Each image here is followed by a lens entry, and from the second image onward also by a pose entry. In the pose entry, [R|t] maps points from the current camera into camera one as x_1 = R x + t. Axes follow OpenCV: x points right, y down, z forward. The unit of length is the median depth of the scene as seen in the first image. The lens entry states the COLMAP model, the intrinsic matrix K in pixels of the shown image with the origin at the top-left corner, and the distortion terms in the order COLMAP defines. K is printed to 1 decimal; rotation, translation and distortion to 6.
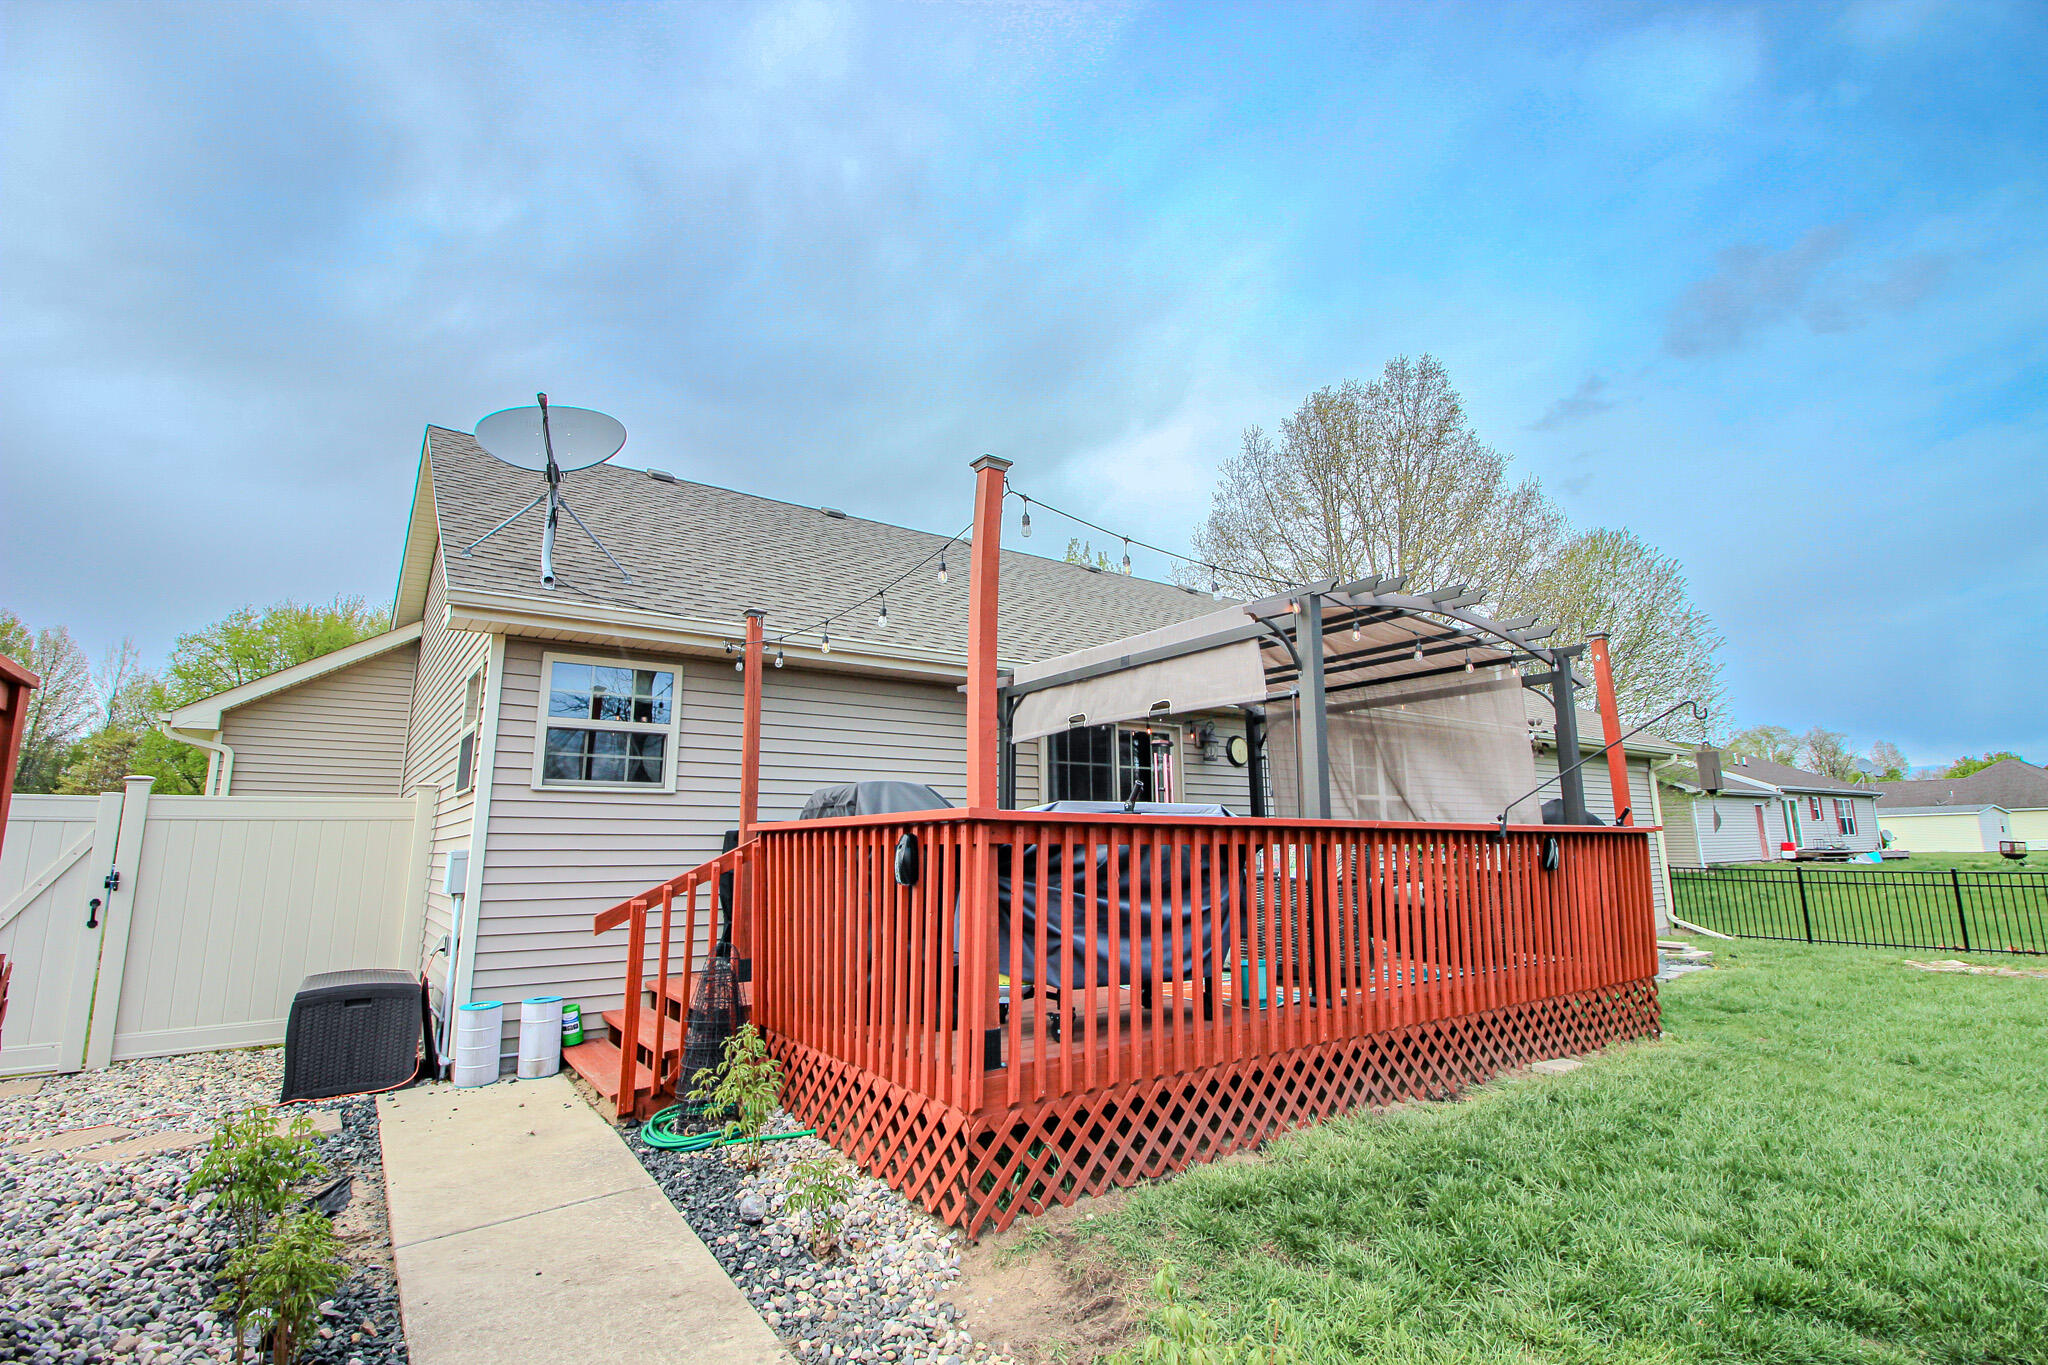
lens RADIAL K [[957.5, 0, 1033.6], [0, 957.5, 653.1], [0, 0, 1]] dist [-0.001032, -0.013425]
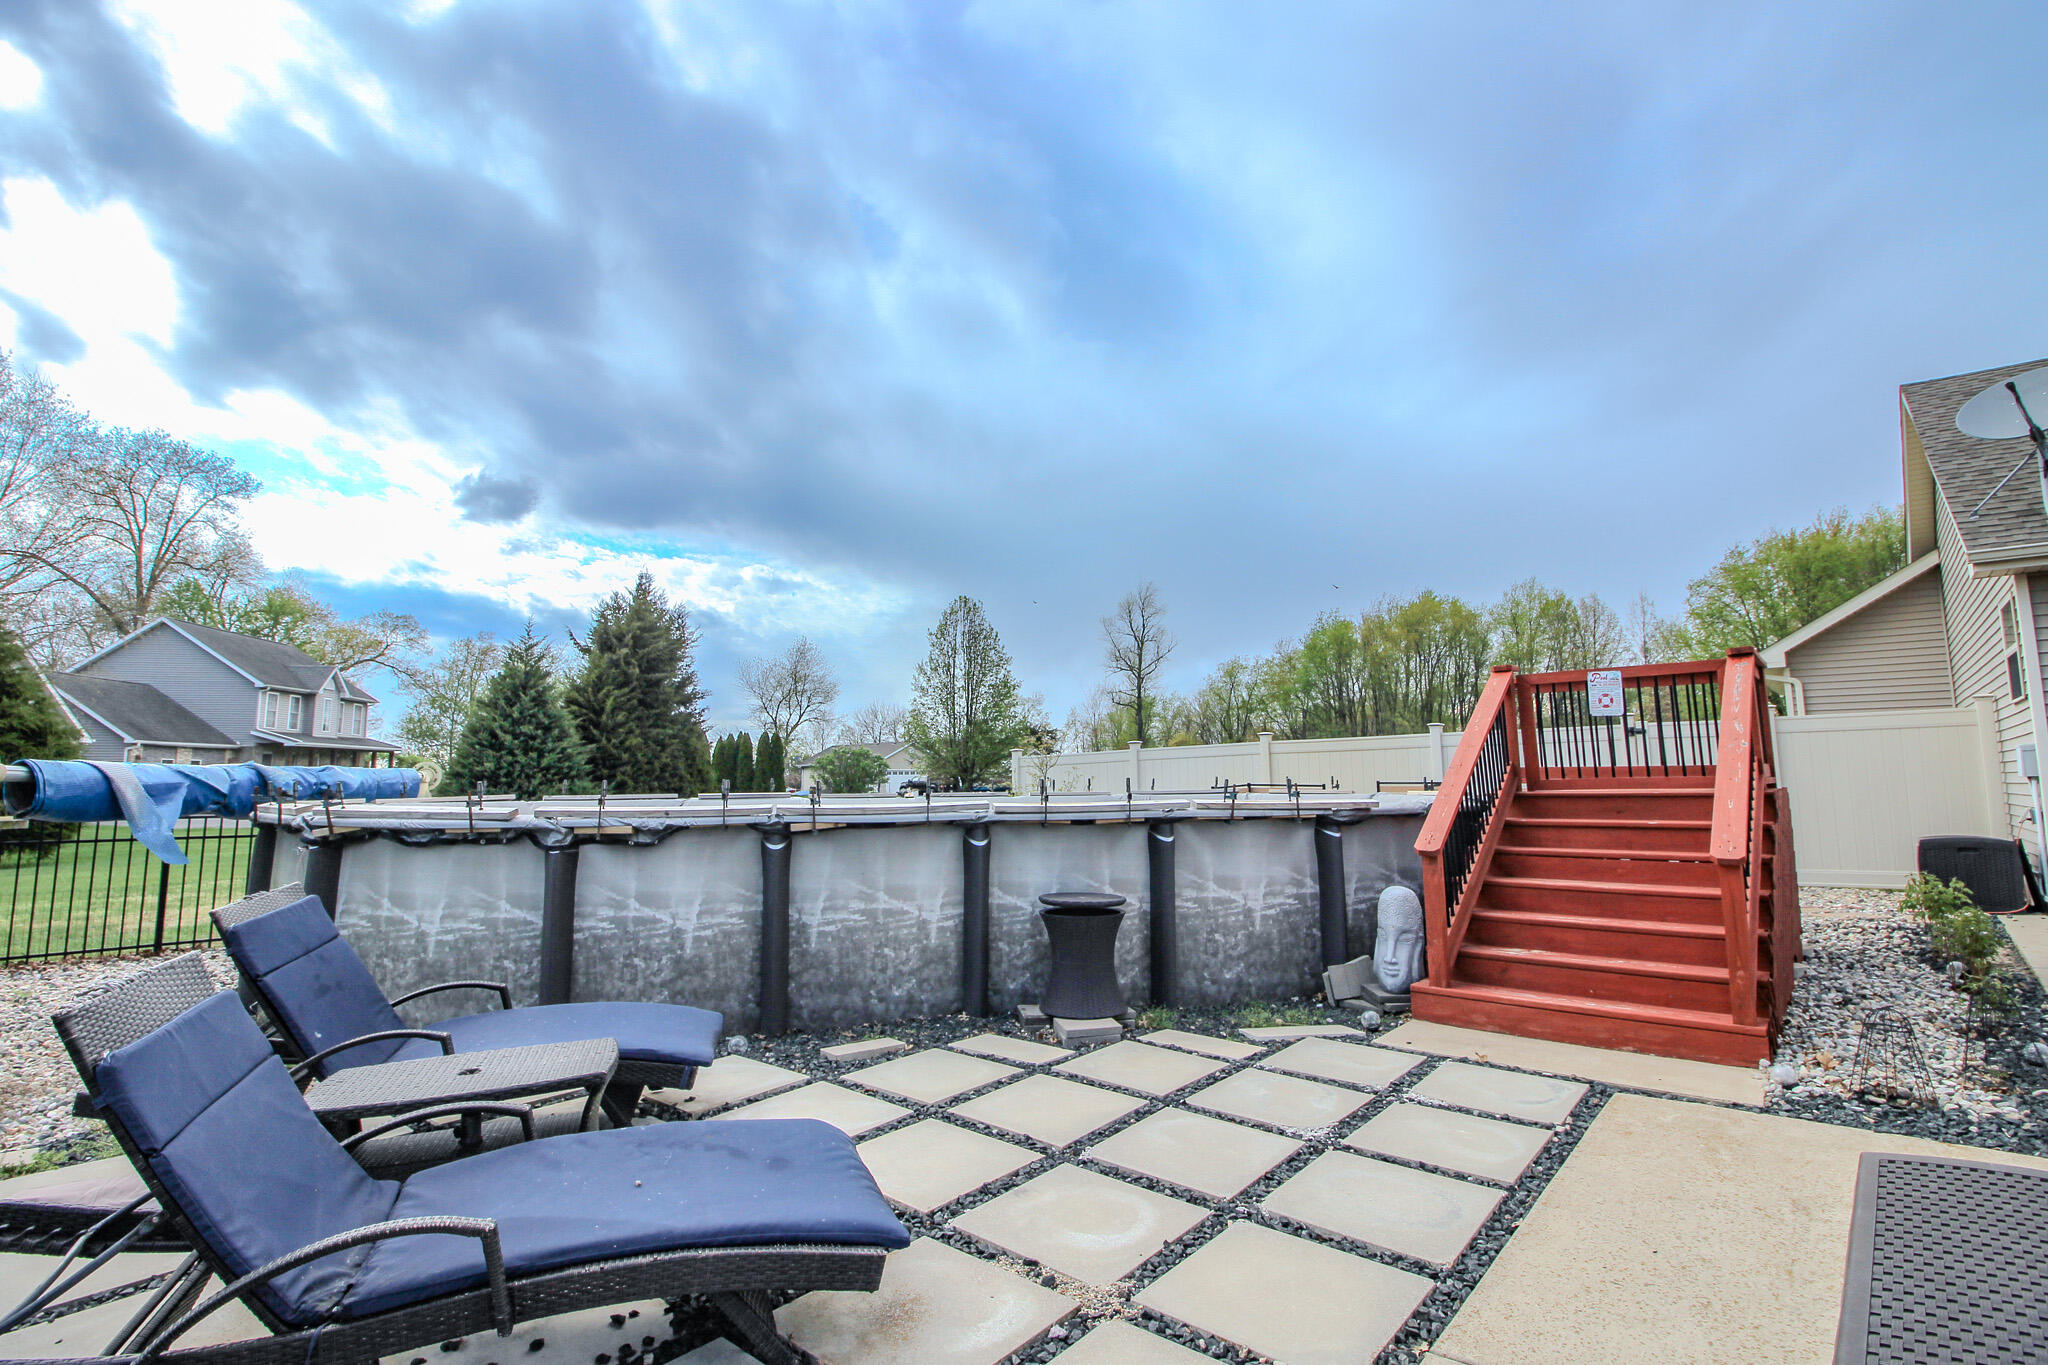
lens RADIAL K [[957.5, 0, 1033.6], [0, 957.5, 653.1], [0, 0, 1]] dist [-0.001032, -0.013425]
pose [[0.223338, -0.117235, -0.967665, 0.246853], [0.197122, 0.977661, -0.072950, -0.061807], [0.954601, -0.174455, 0.241458, -0.407267]]
